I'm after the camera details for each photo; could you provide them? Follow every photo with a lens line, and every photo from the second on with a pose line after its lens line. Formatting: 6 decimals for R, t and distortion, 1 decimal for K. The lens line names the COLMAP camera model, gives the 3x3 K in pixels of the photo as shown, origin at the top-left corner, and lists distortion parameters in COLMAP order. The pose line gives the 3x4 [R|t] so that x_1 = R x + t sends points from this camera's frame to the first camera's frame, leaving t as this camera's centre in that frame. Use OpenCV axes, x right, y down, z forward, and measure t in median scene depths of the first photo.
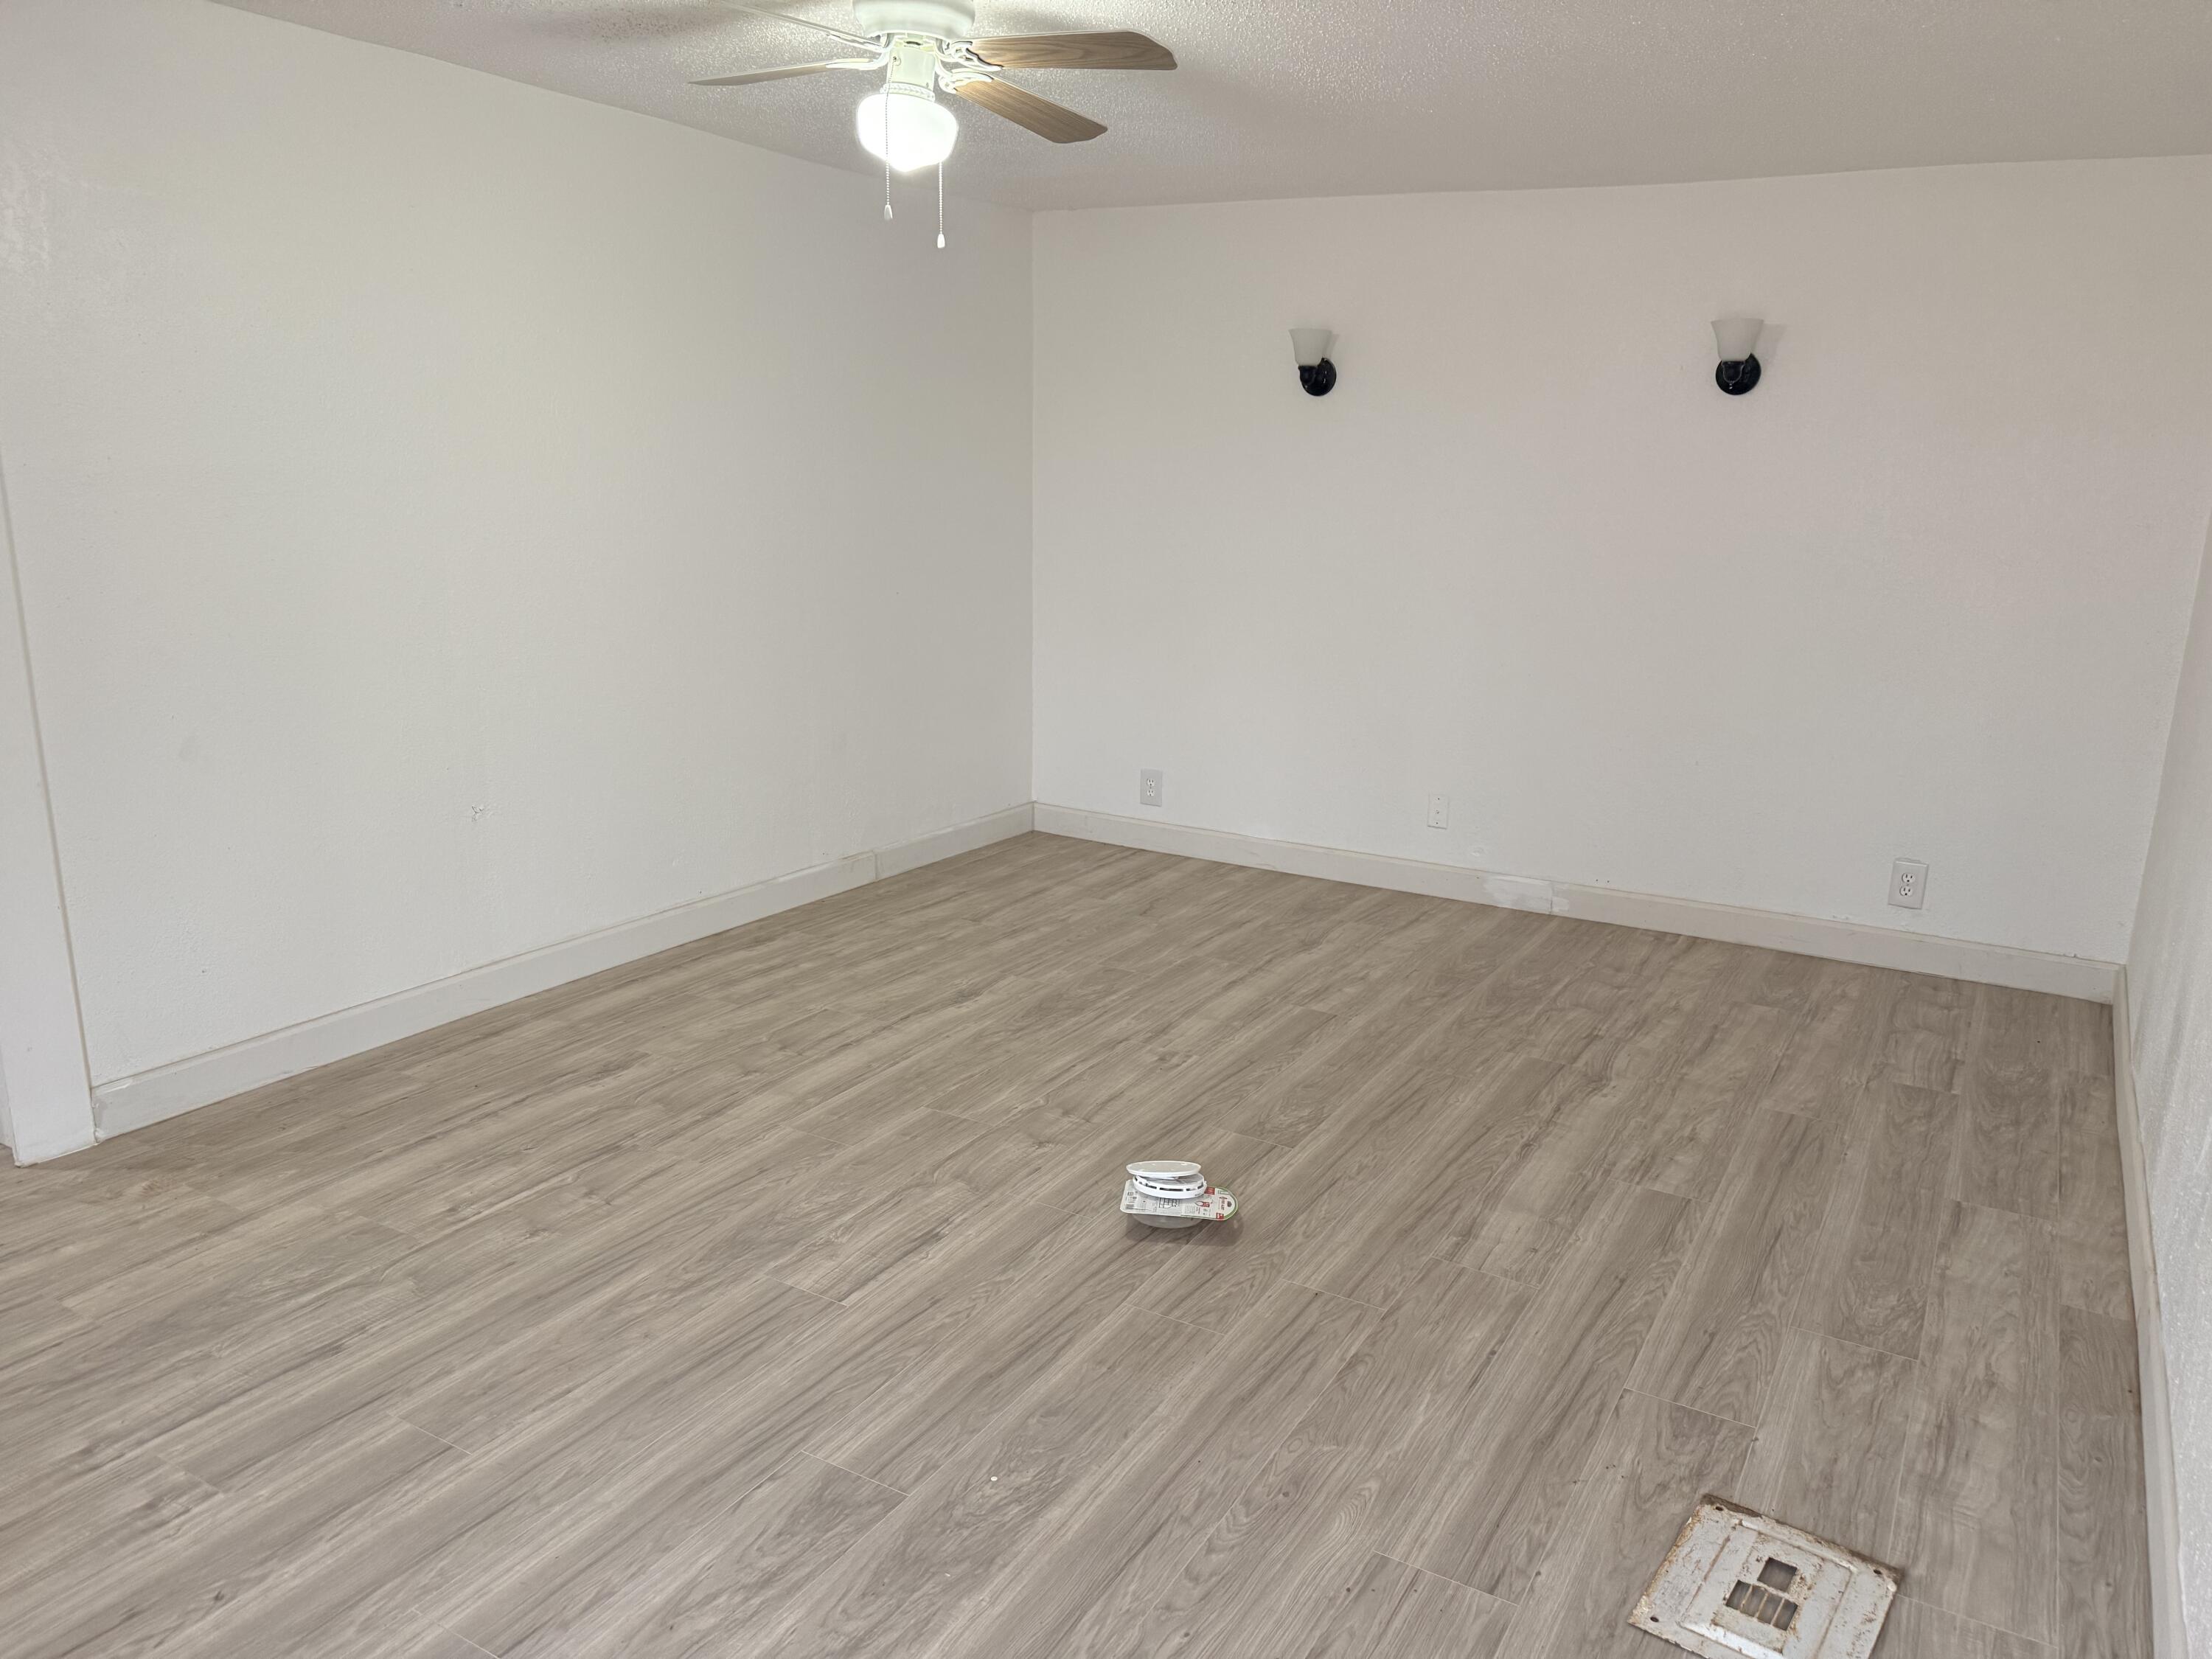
lens RADIAL K [[1547.5, 0, 1100.7], [0, 1547.5, 808.1], [0, 0, 1]] dist [0.143114, -0.221643]
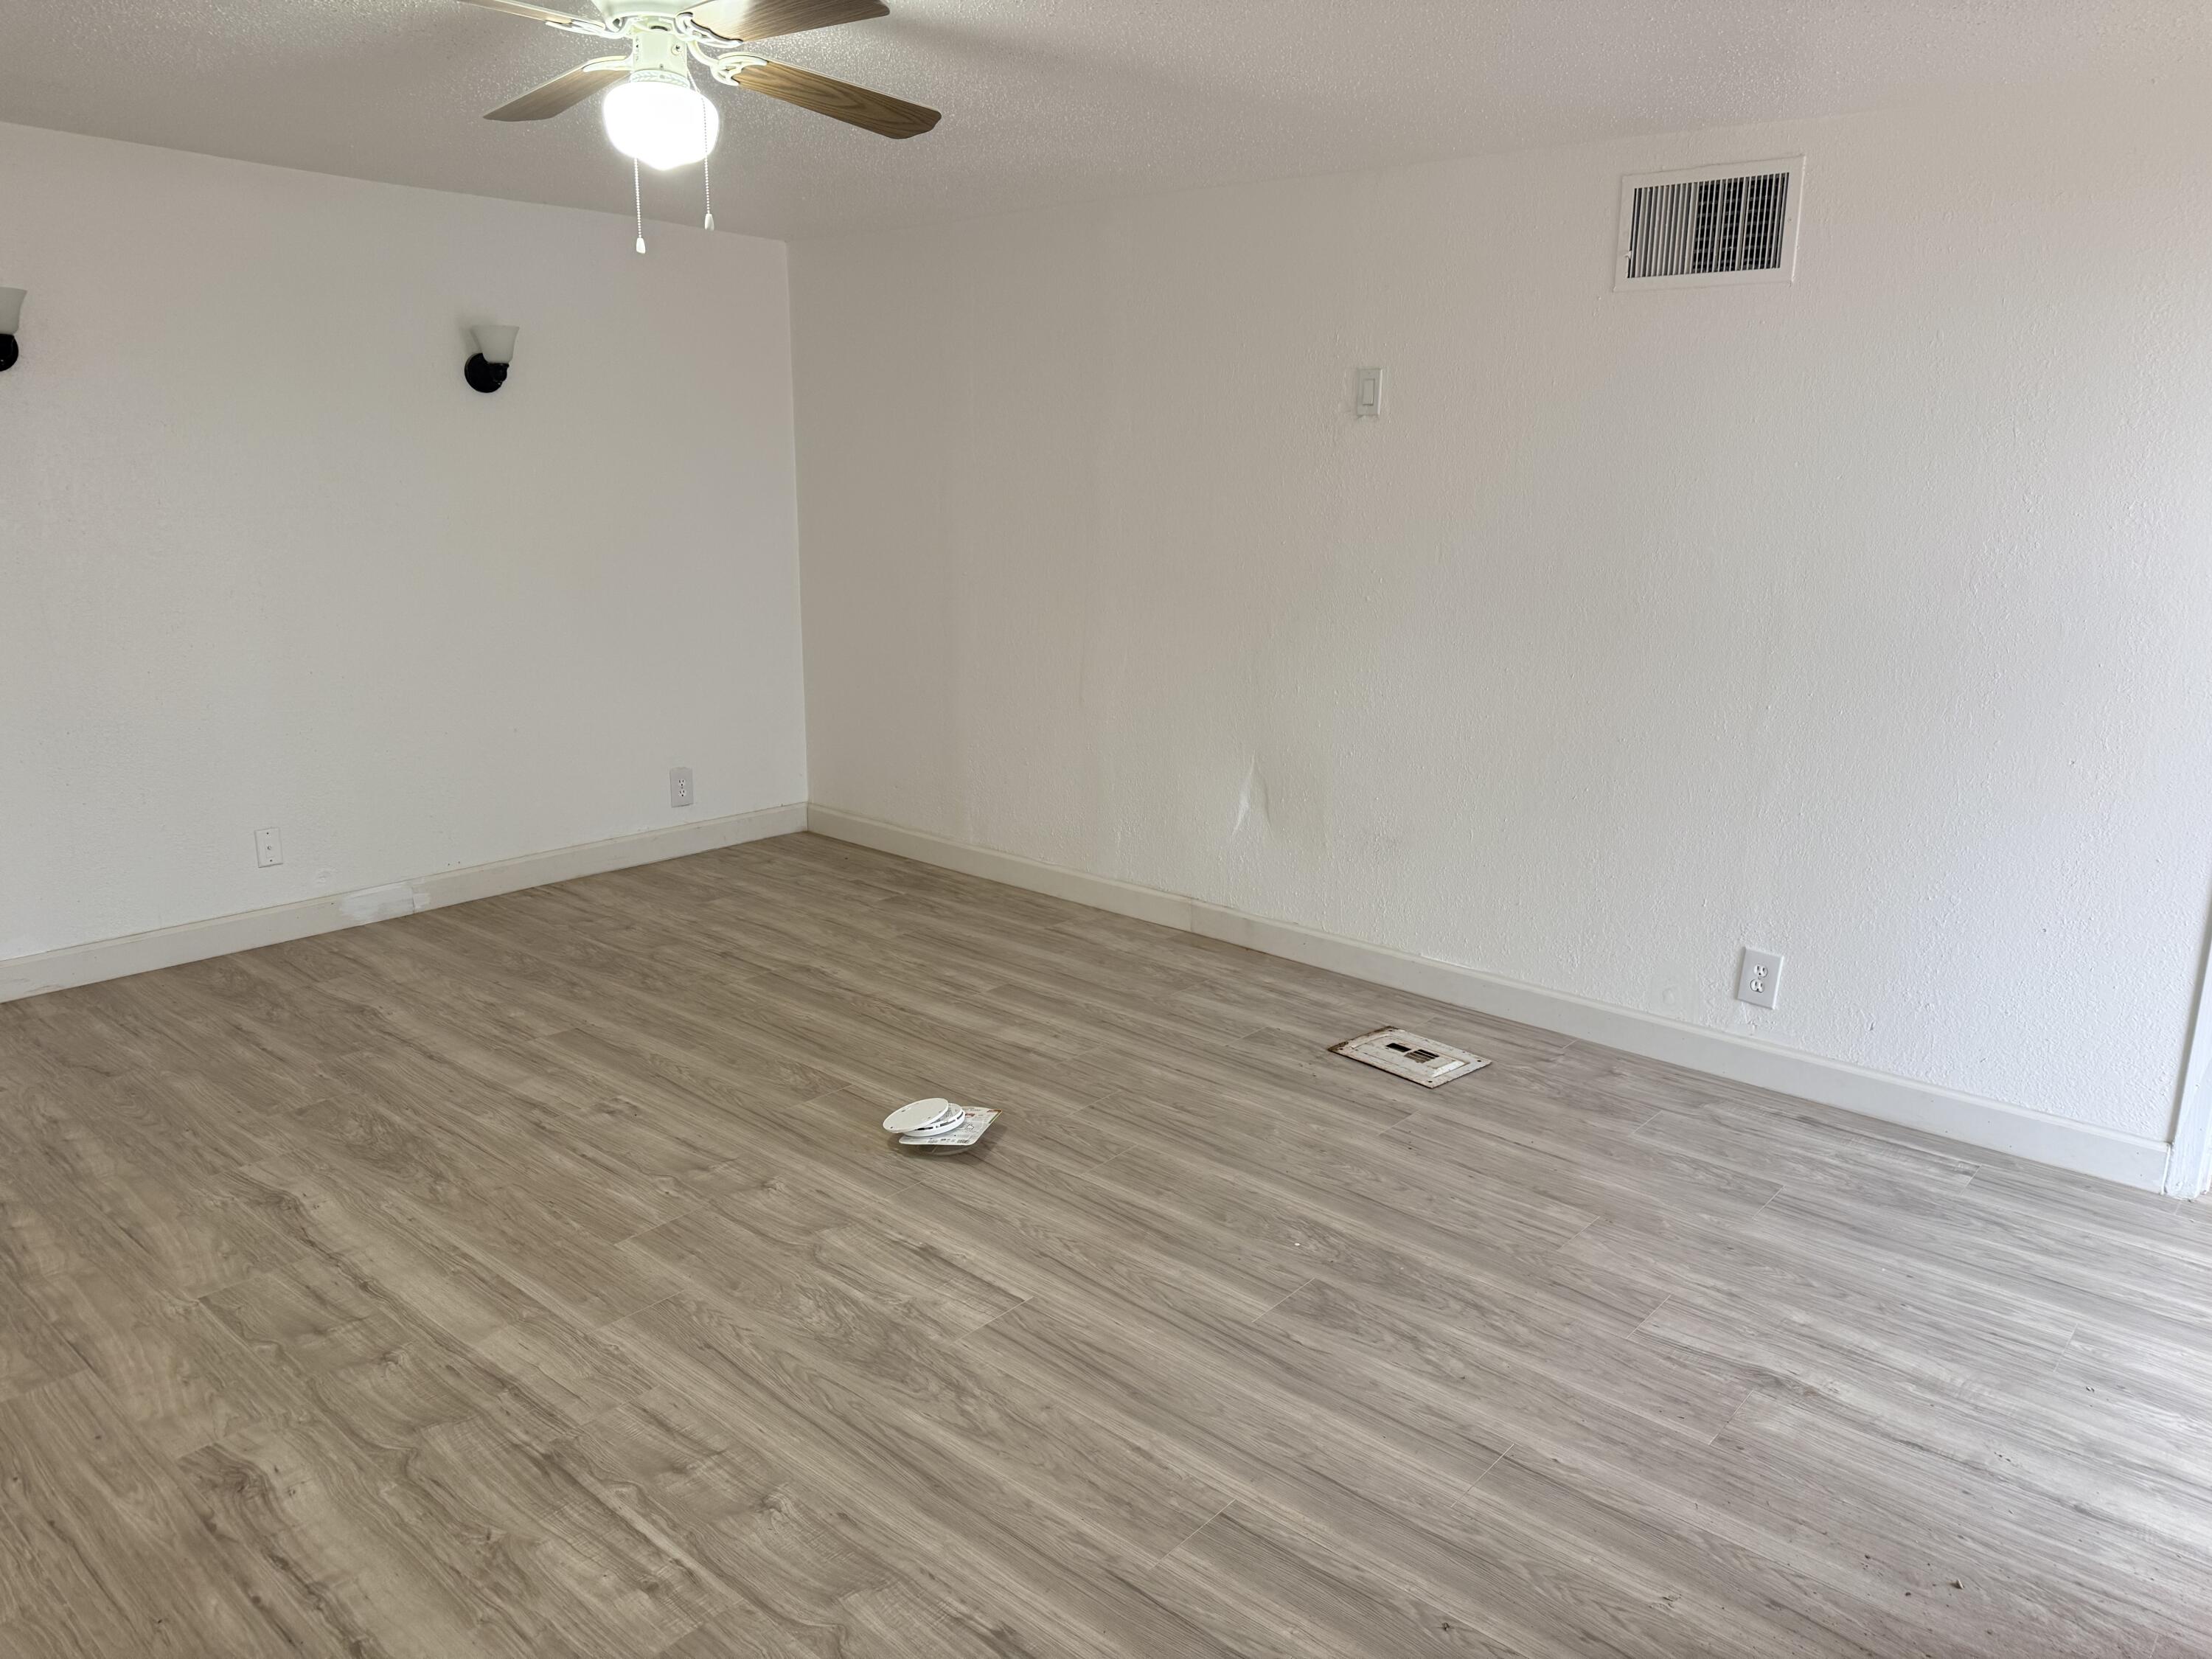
lens RADIAL K [[1547.5, 0, 1100.7], [0, 1547.5, 808.1], [0, 0, 1]] dist [0.143114, -0.221643]
pose [[0.180714, -0.236213, 0.954749, -0.826124], [0.204003, 0.958623, 0.198558, -0.152654], [-0.962146, 0.158890, 0.221425, 0.509790]]
